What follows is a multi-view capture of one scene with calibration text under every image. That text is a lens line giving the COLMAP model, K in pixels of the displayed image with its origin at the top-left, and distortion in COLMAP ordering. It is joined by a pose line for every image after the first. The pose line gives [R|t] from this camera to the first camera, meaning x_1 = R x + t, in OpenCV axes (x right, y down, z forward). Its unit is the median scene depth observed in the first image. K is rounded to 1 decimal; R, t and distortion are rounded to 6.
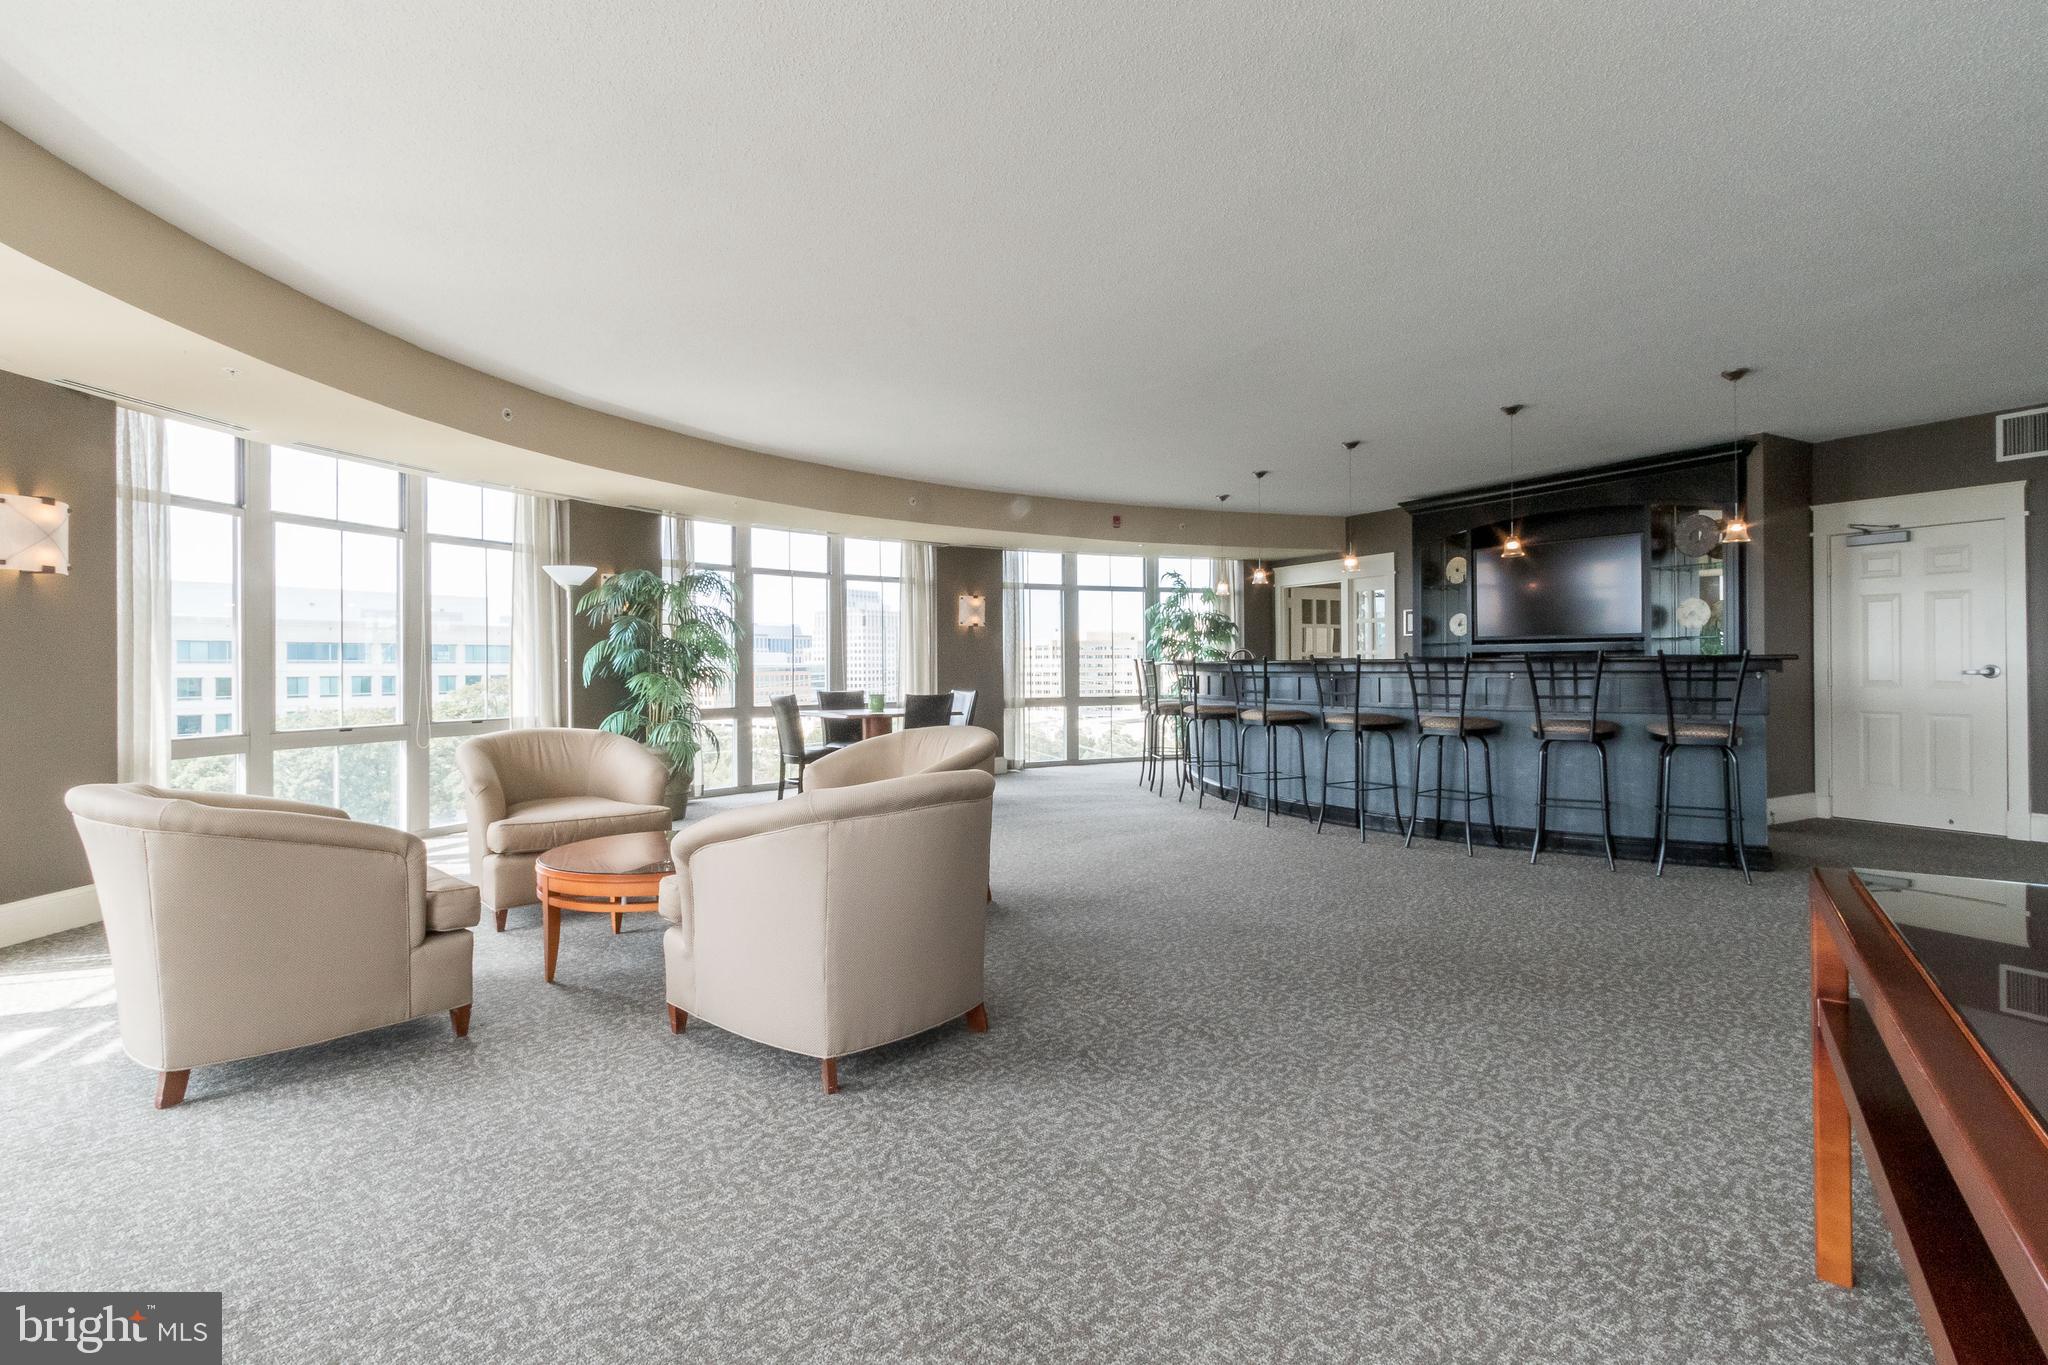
lens RADIAL K [[957.4, 0, 1002.5], [0, 957.4, 674.2], [0, 0, 1]] dist [-0.003824, -0.001432]
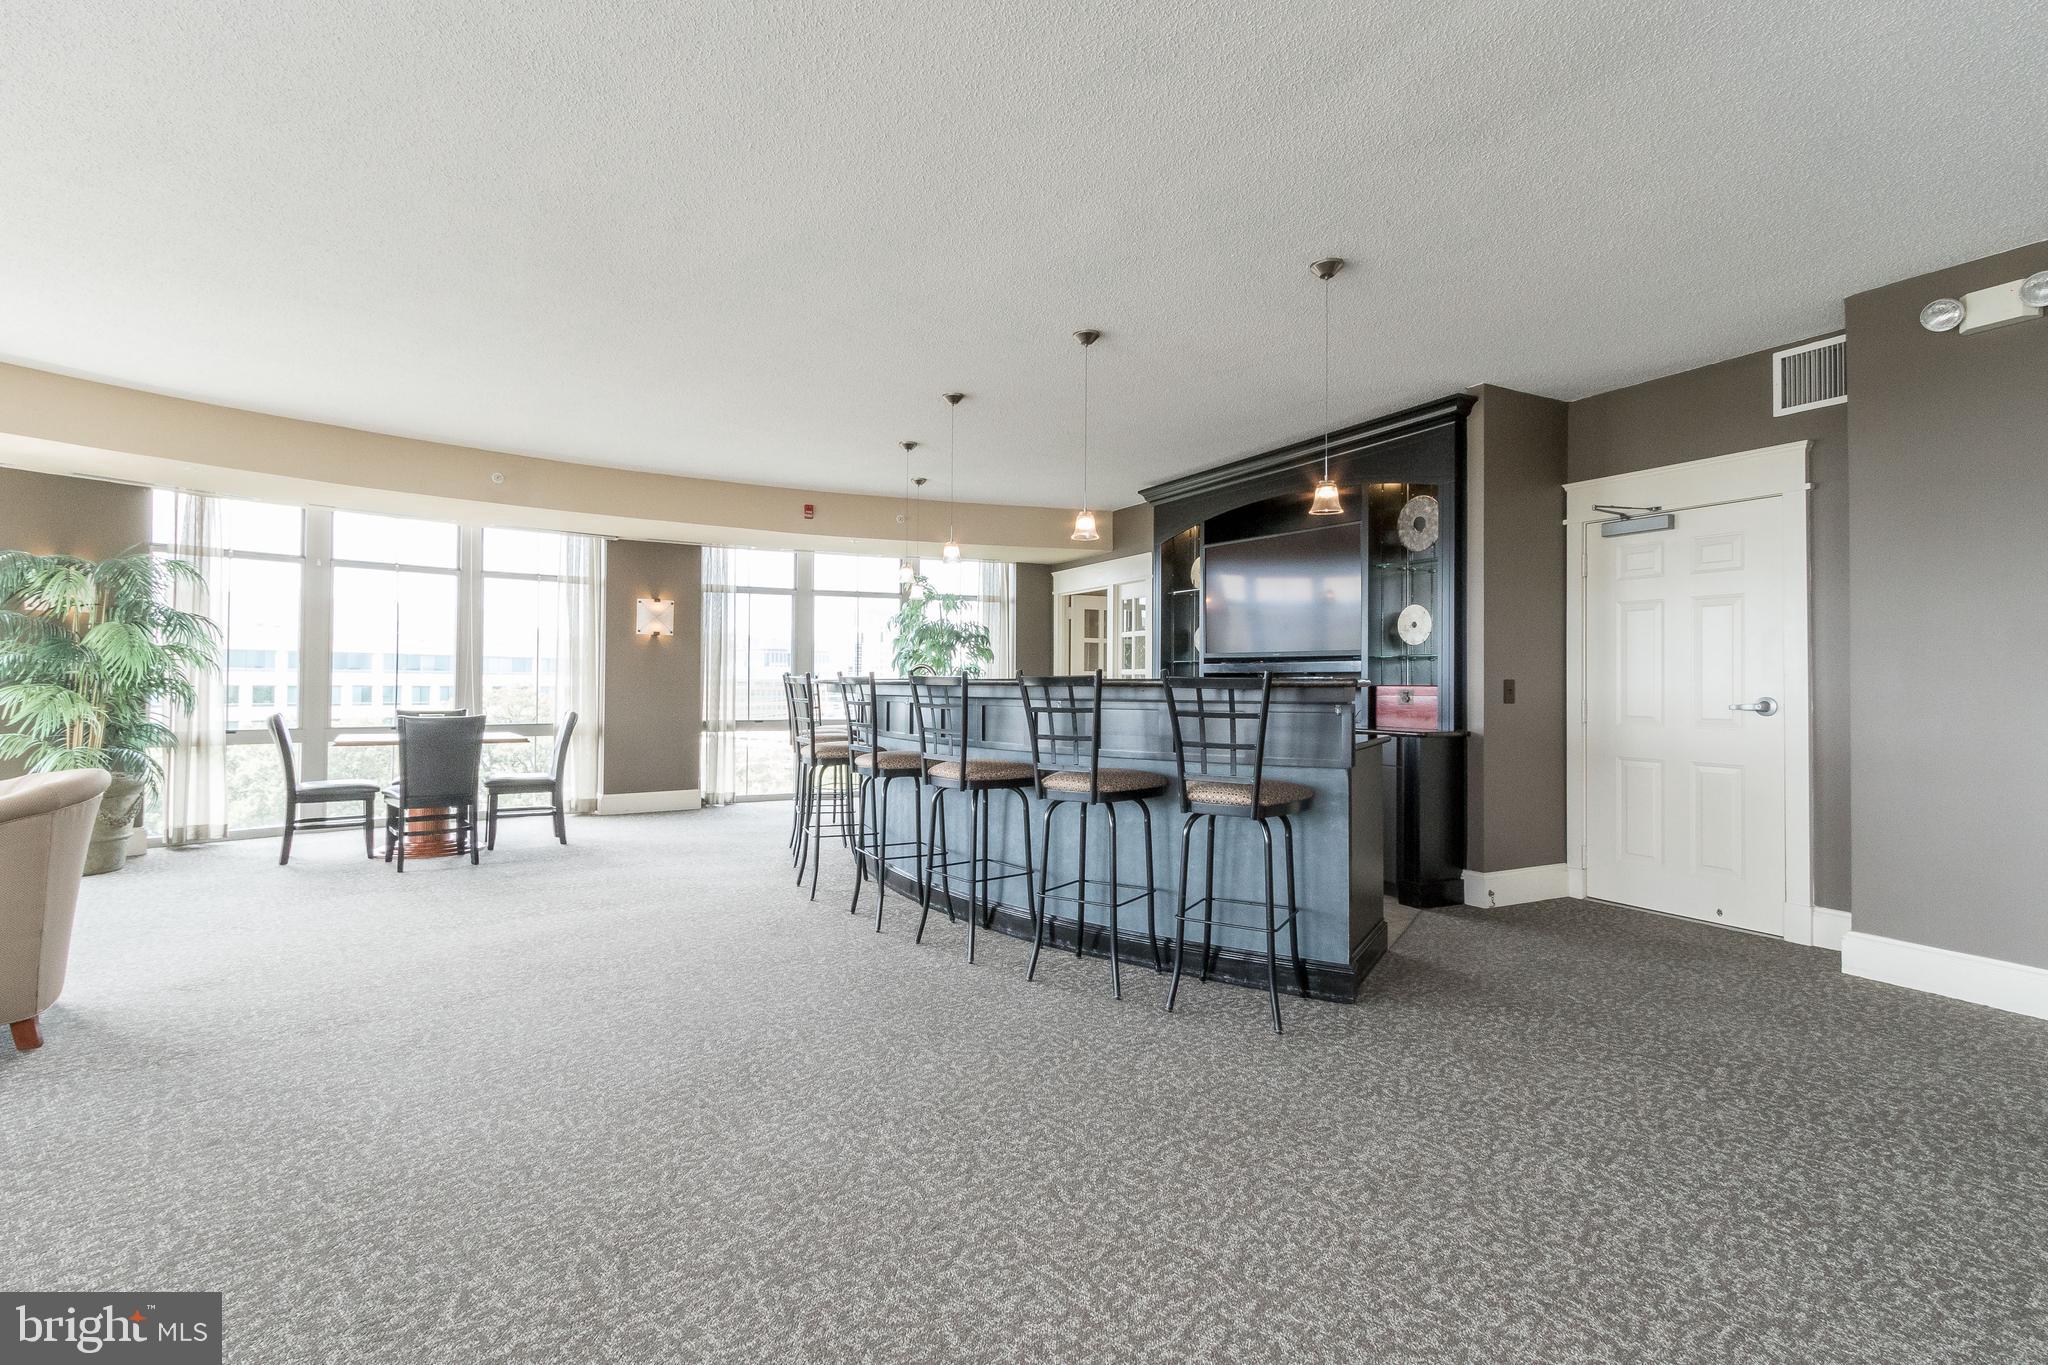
lens RADIAL K [[923.3, 0, 1028.1], [0, 923.3, 684.0], [0, 0, 1]] dist [-0.015633, -0.000196]
pose [[0.999710, 0.014842, -0.018985, 0.440006], [-0.015028, 0.999840, -0.009716, -0.004381], [0.018838, 0.009998, 0.999773, 0.265614]]
